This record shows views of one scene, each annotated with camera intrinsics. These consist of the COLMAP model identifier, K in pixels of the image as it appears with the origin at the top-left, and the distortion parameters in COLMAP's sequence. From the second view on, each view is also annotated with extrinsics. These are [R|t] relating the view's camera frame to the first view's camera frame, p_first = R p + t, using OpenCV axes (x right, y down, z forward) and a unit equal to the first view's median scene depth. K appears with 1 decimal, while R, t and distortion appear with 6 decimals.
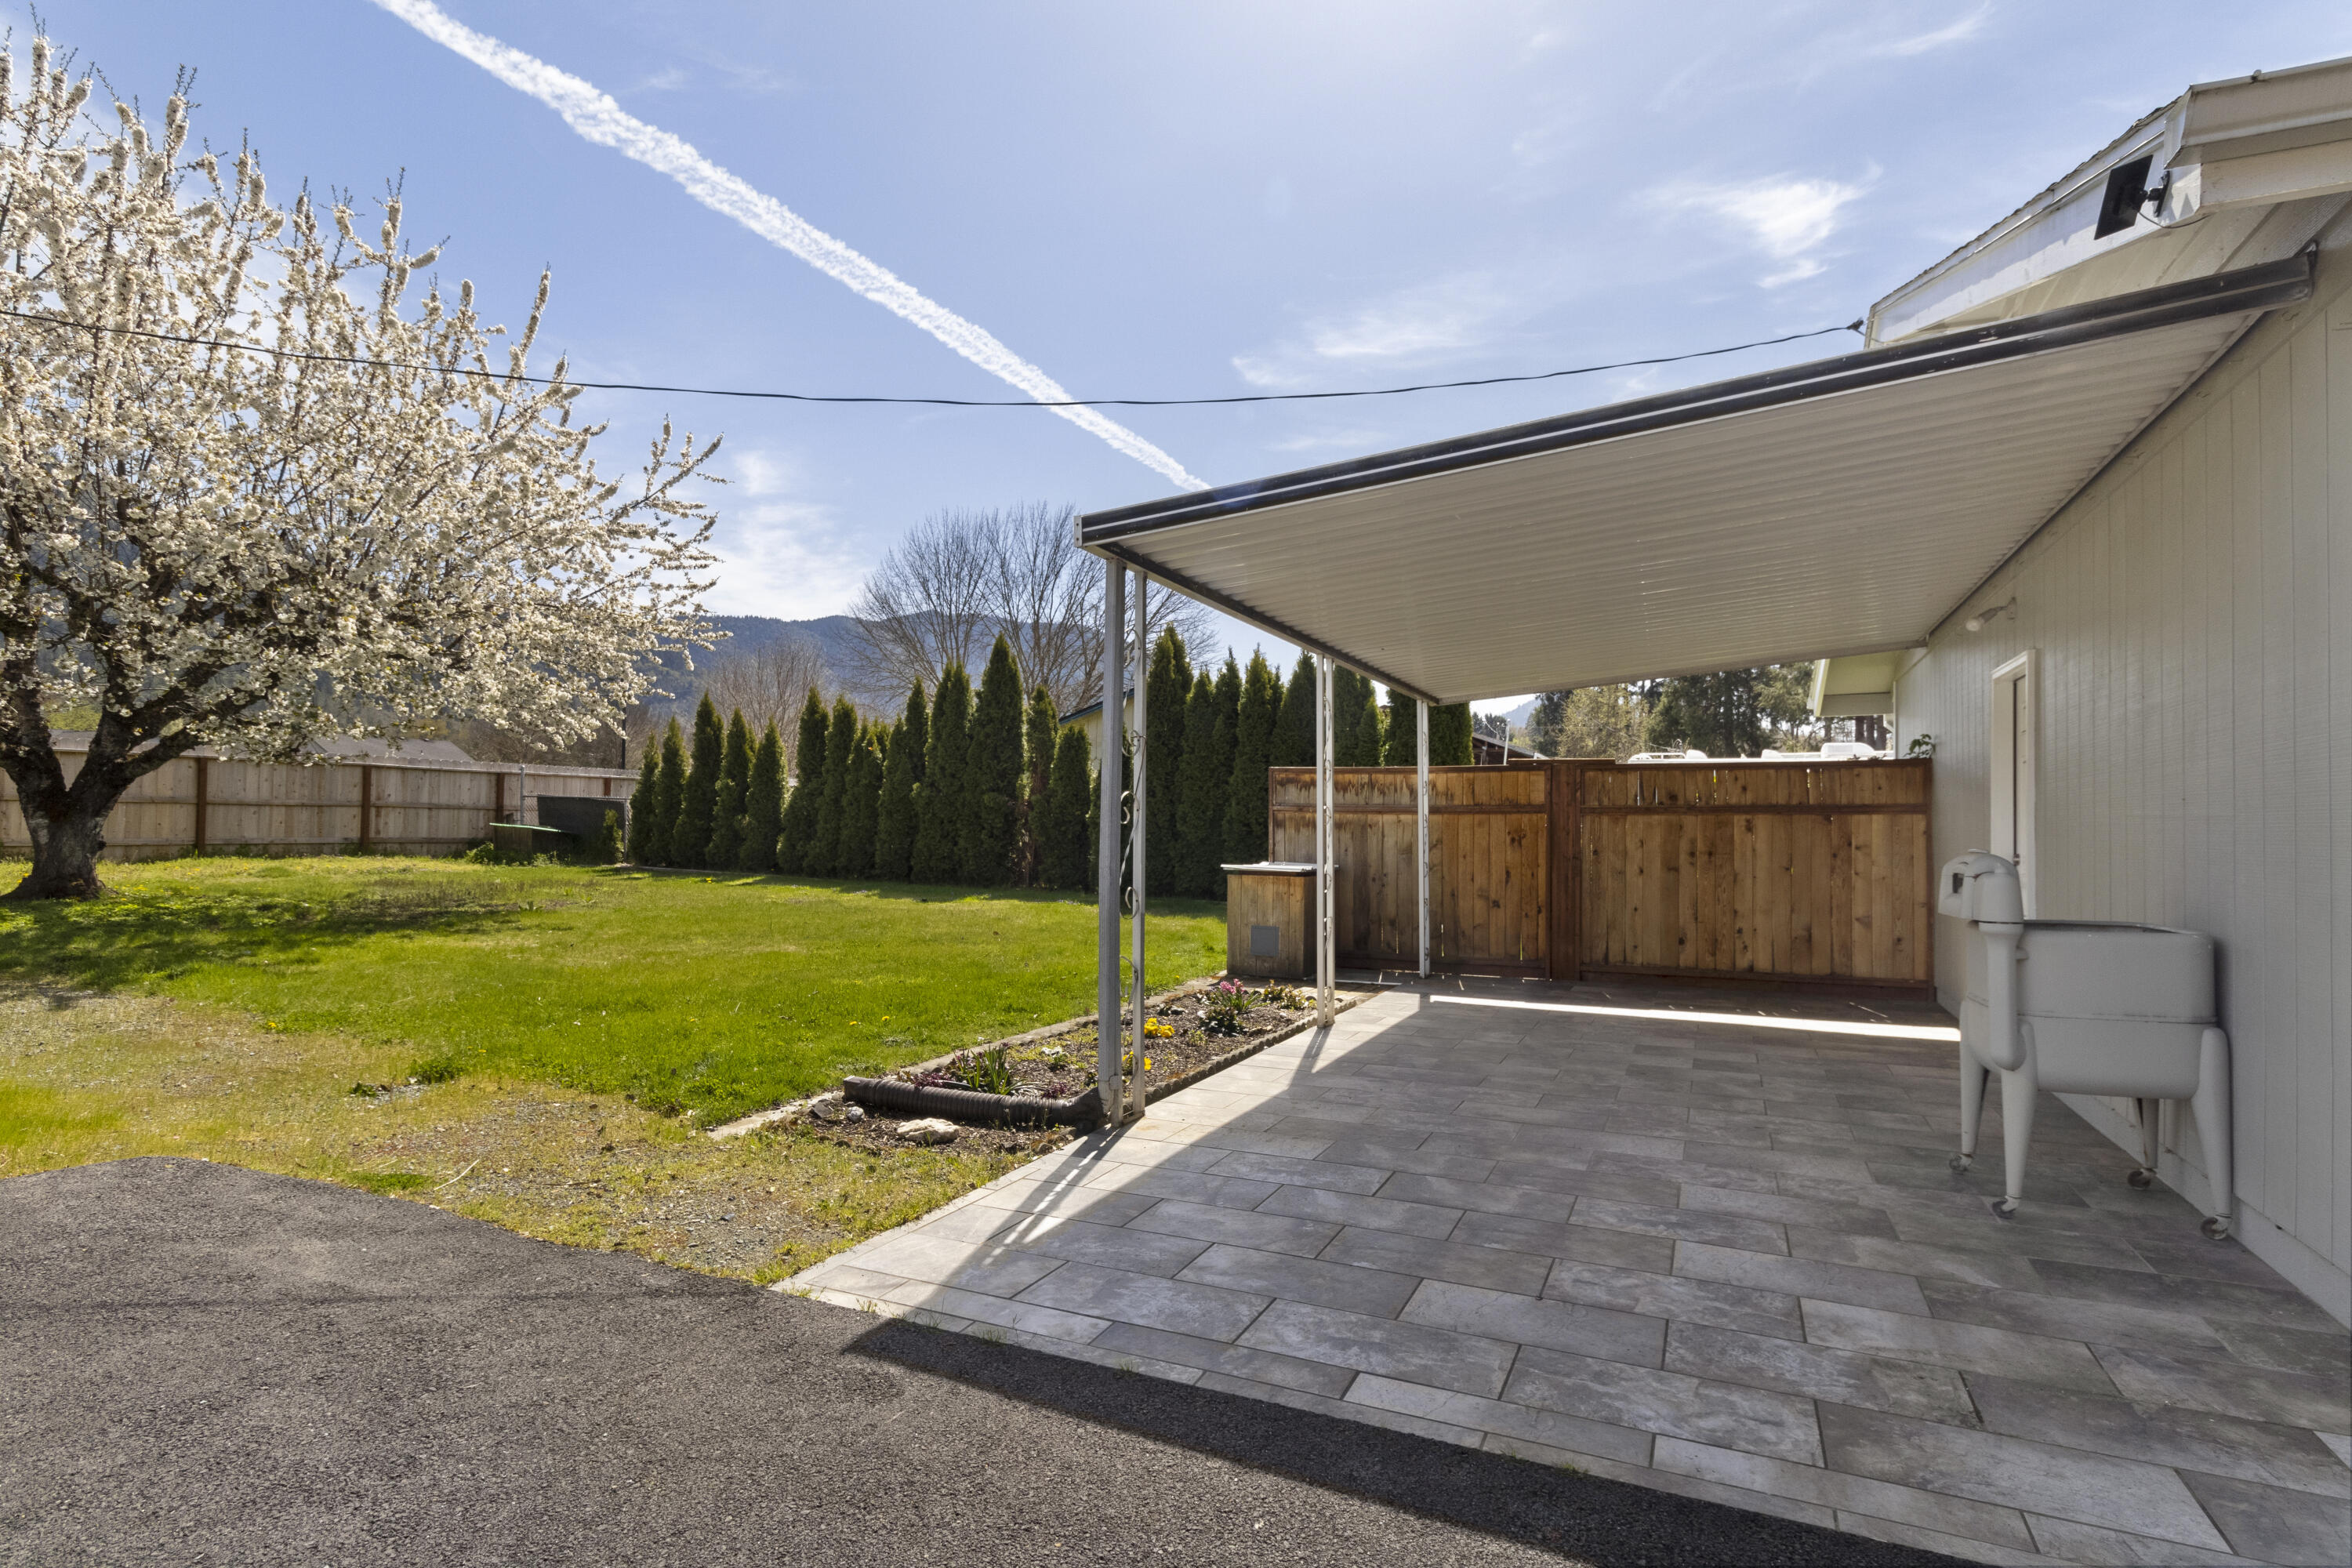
lens RADIAL K [[1202.4, 0, 1173.4], [0, 1202.4, 845.1], [0, 0, 1]] dist [0.000014, -0.000429]
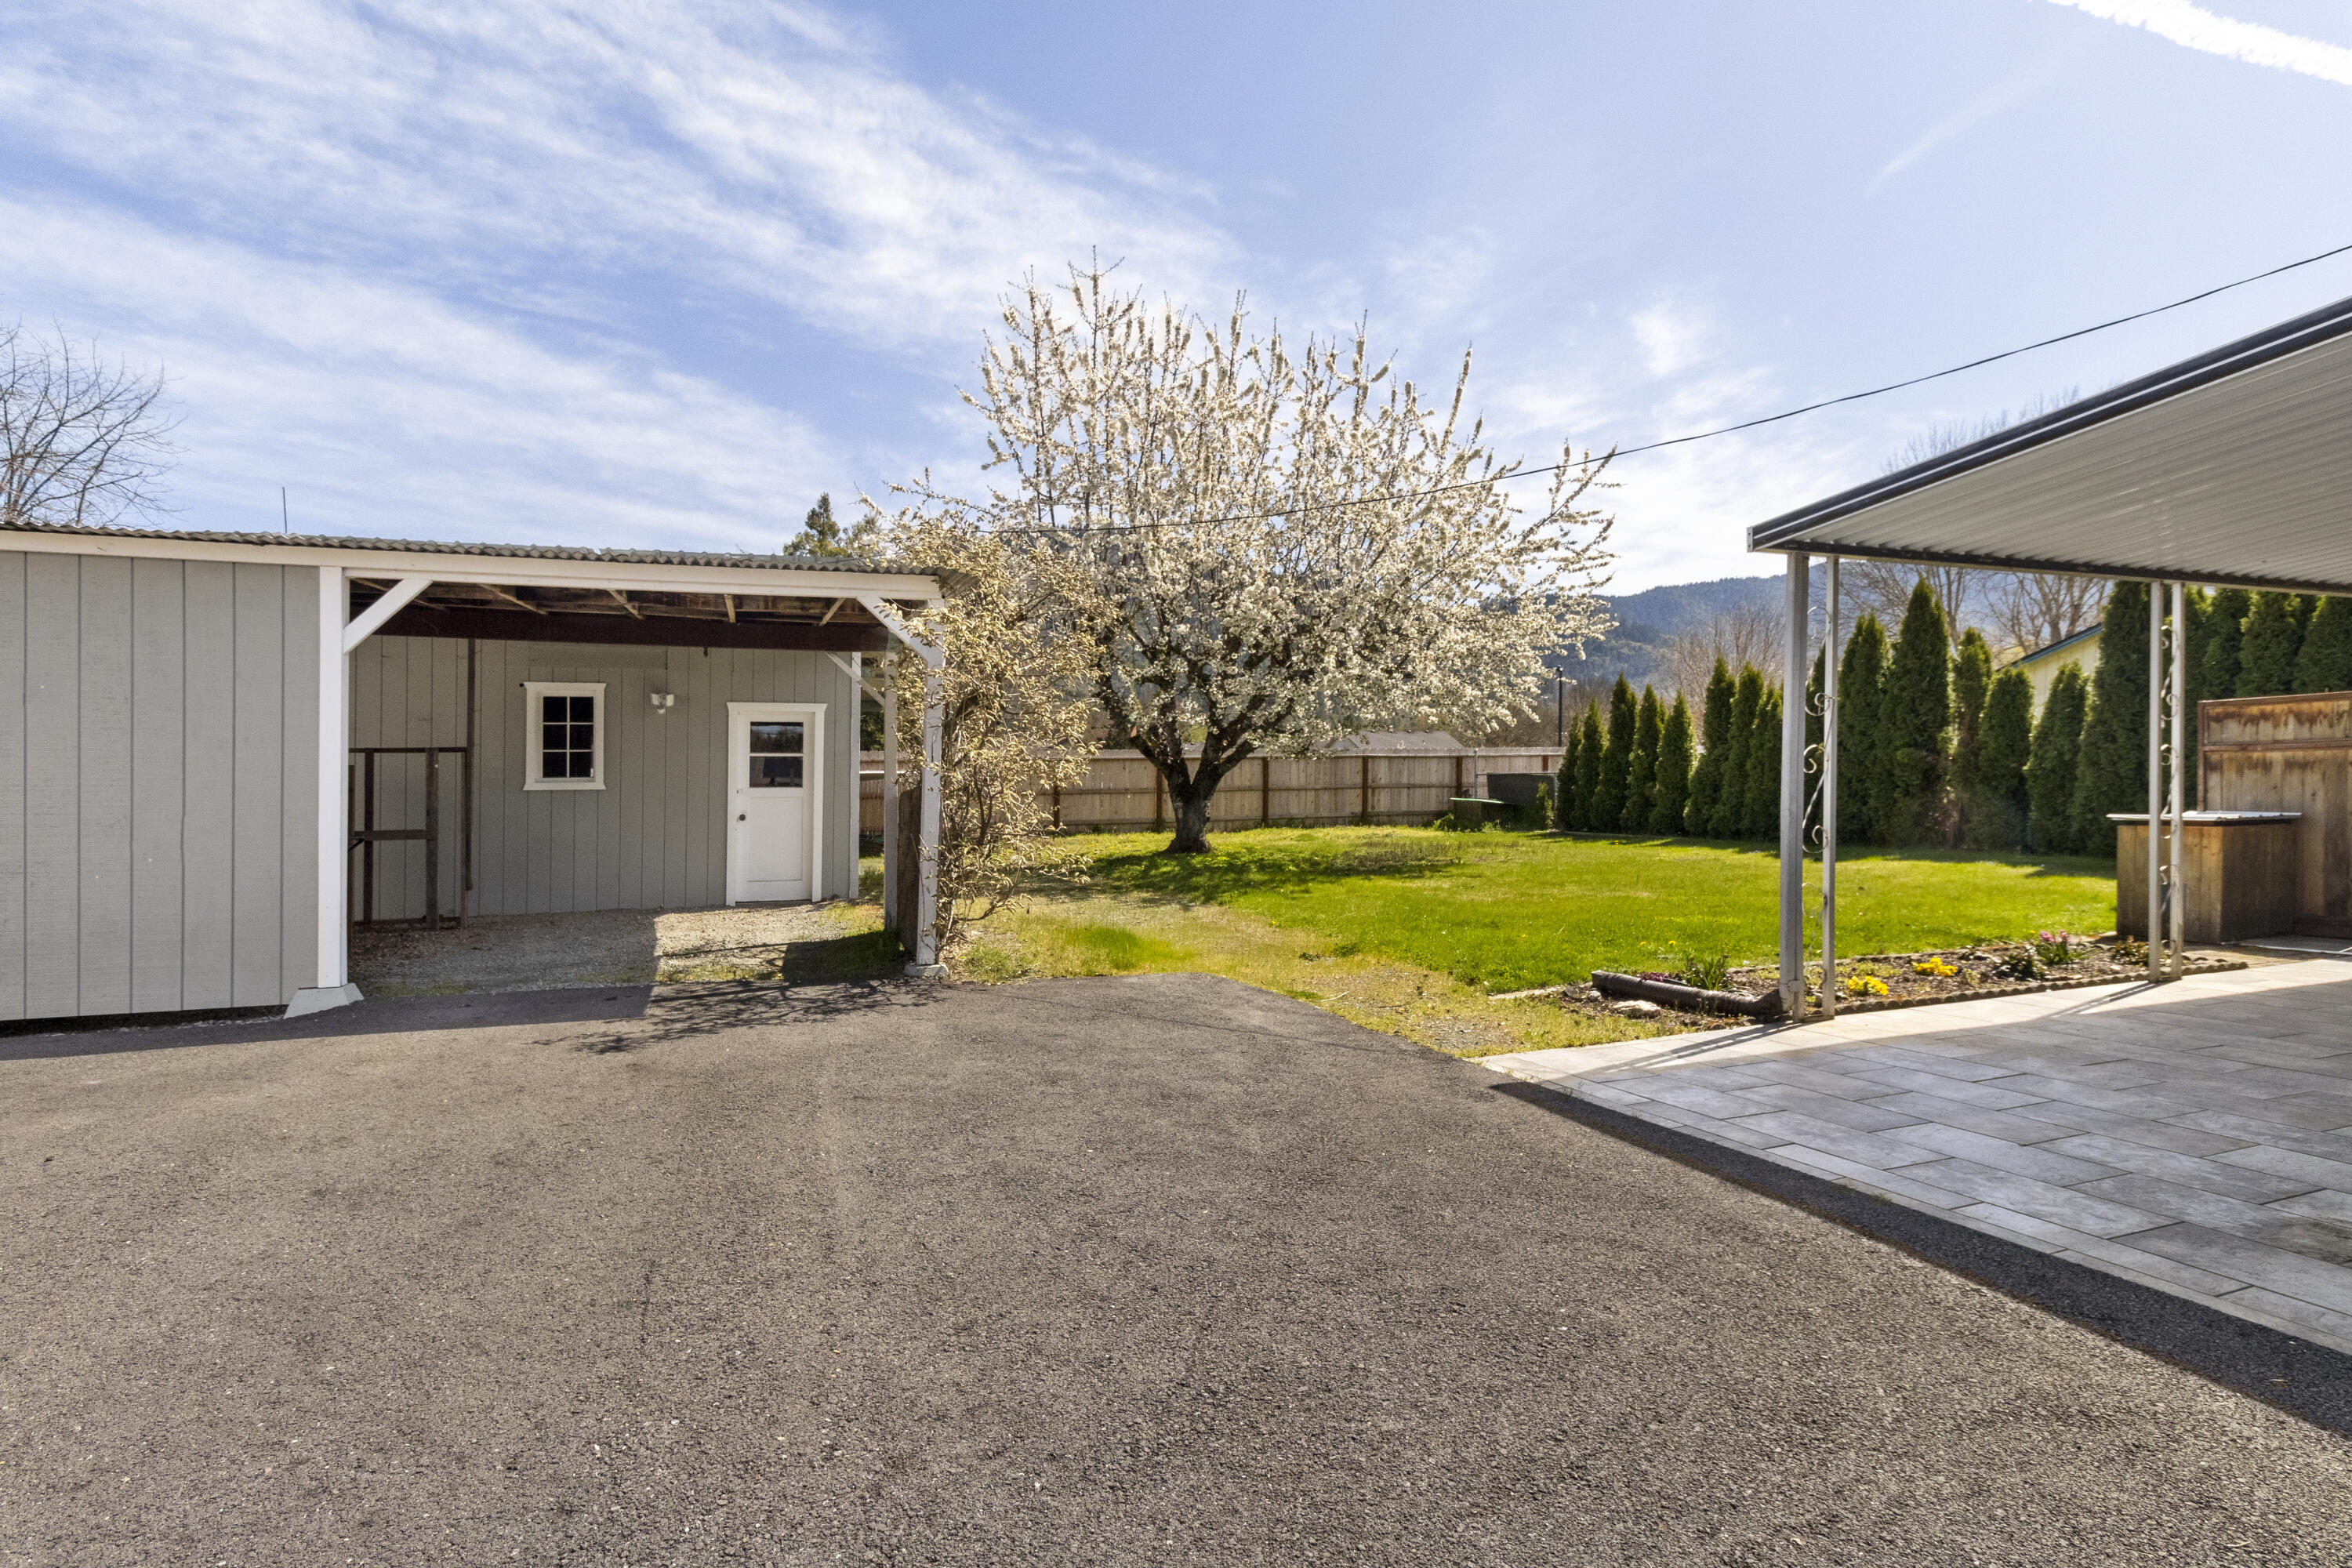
lens RADIAL K [[1154.2, 0, 1175.2], [0, 1154.2, 811.0], [0, 0, 1]] dist [-0.001939, -0.000865]
pose [[0.718342, -0.023114, -0.695306, 0.075732], [0.020714, 0.999715, -0.011832, 0.005124], [0.695382, -0.005903, 0.718616, -0.065206]]
